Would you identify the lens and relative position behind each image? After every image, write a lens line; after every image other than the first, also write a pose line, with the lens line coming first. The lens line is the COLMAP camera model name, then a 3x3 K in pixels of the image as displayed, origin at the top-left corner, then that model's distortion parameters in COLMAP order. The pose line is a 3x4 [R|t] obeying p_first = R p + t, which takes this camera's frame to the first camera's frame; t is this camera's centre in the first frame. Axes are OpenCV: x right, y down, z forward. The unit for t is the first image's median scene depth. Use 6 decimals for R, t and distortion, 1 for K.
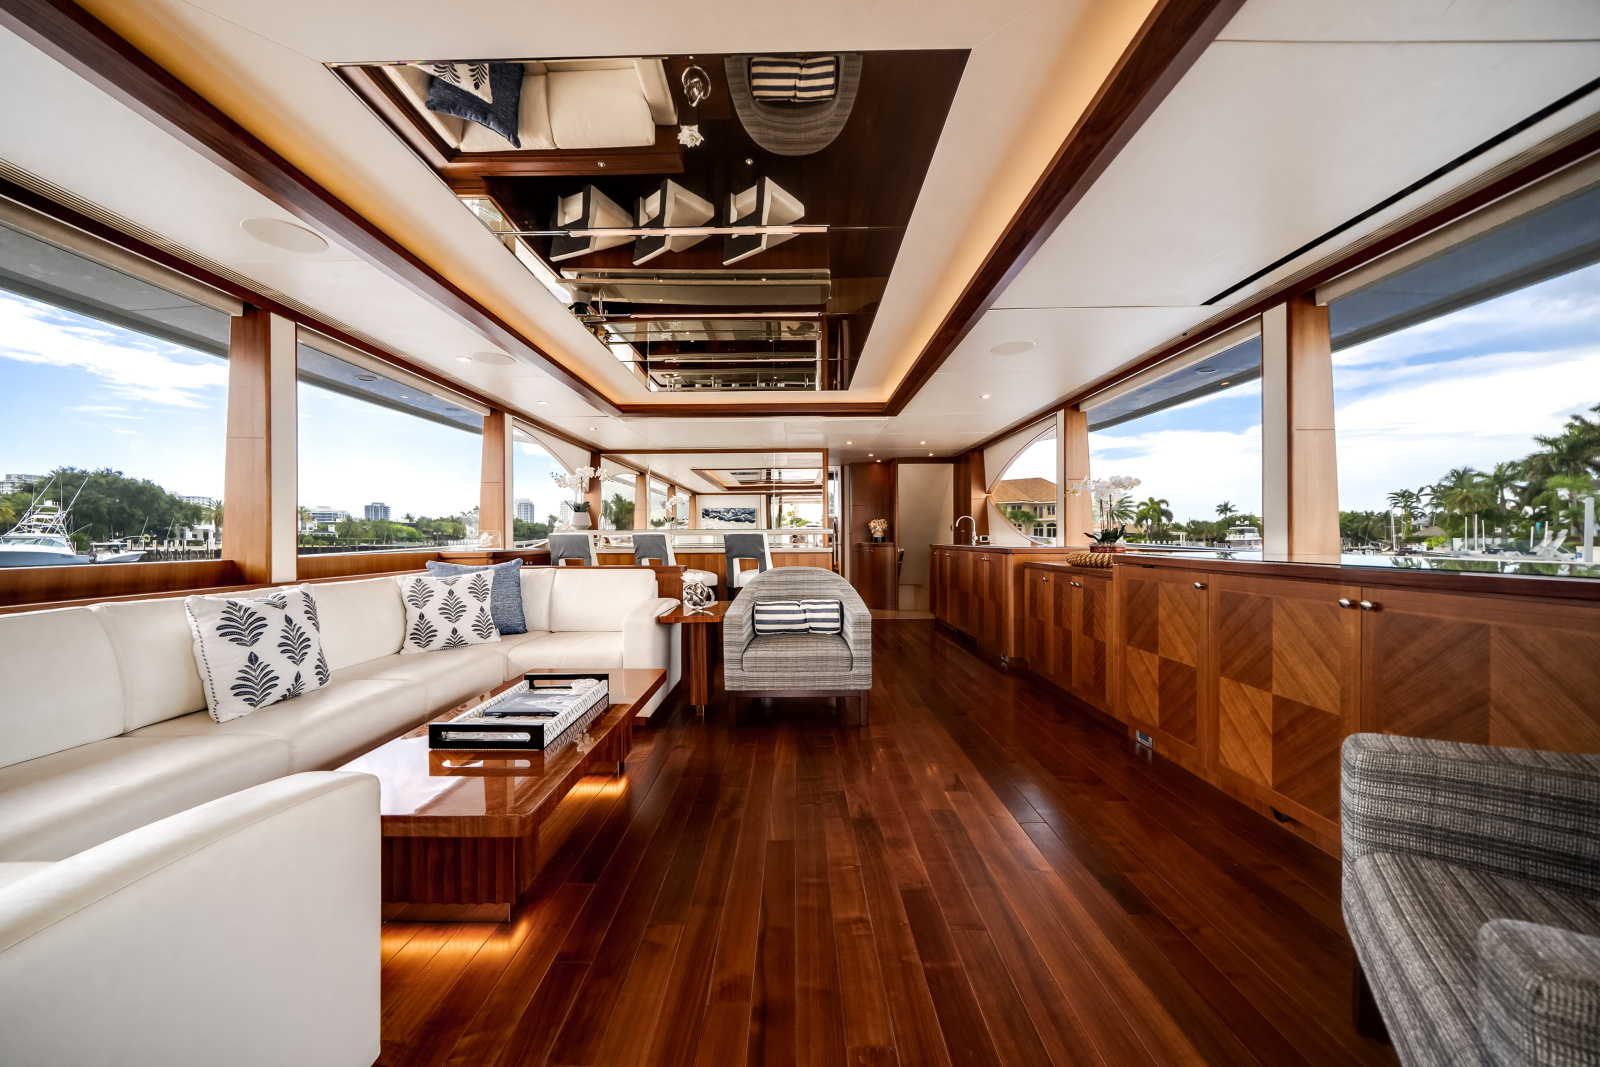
lens RADIAL K [[565.7, 0, 819.5], [0, 565.7, 541.9], [0, 0, 1]] dist [0.058208, 0.000078]
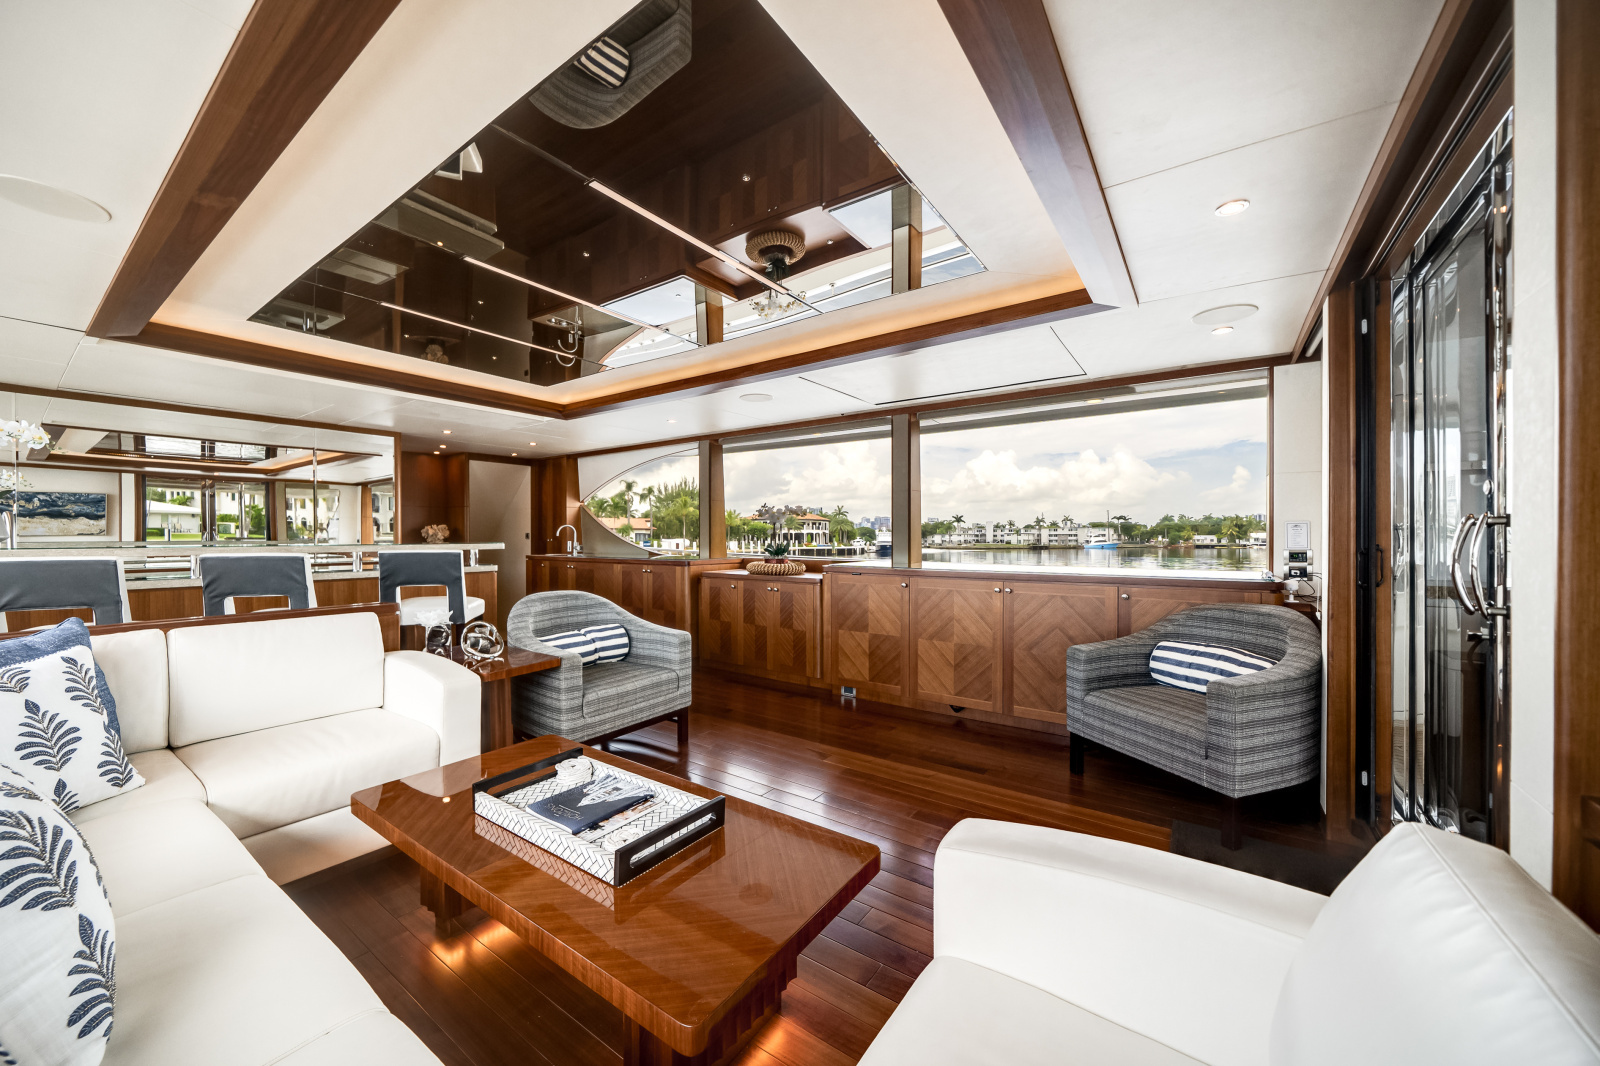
lens RADIAL K [[565.7, 0, 819.5], [0, 565.7, 541.4], [0, 0, 1]] dist [0.058208, 0.000078]
pose [[0.589616, 0.001016, 0.807683, -0.607239], [0.001134, 0.999997, -0.002086, -0.034961], [-0.807683, 0.002145, 0.589614, 0.202639]]
